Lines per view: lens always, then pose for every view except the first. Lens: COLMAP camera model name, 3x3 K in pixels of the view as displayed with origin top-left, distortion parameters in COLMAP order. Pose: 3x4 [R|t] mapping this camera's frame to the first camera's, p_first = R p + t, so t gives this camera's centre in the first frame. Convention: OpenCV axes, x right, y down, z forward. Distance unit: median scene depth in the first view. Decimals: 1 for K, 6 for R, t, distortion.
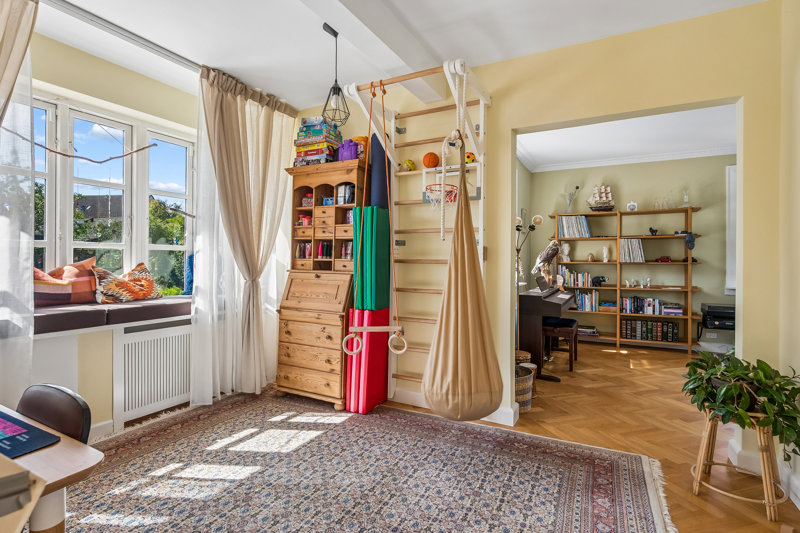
lens RADIAL K [[388.9, 0, 403.8], [0, 388.9, 264.3], [0, 0, 1]] dist [-0.000308, -0.000050]
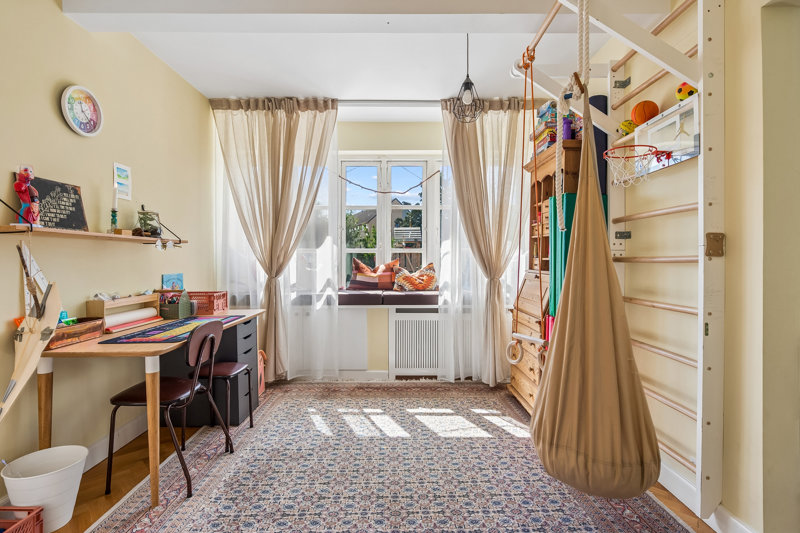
lens RADIAL K [[388.9, 0, 403.8], [0, 388.9, 264.3], [0, 0, 1]] dist [-0.000308, -0.000050]
pose [[0.485556, 0.000185, -0.874206, 0.508348], [-0.003928, 0.999990, -0.001970, 0.004695], [0.874197, 0.004390, 0.485552, 0.323088]]
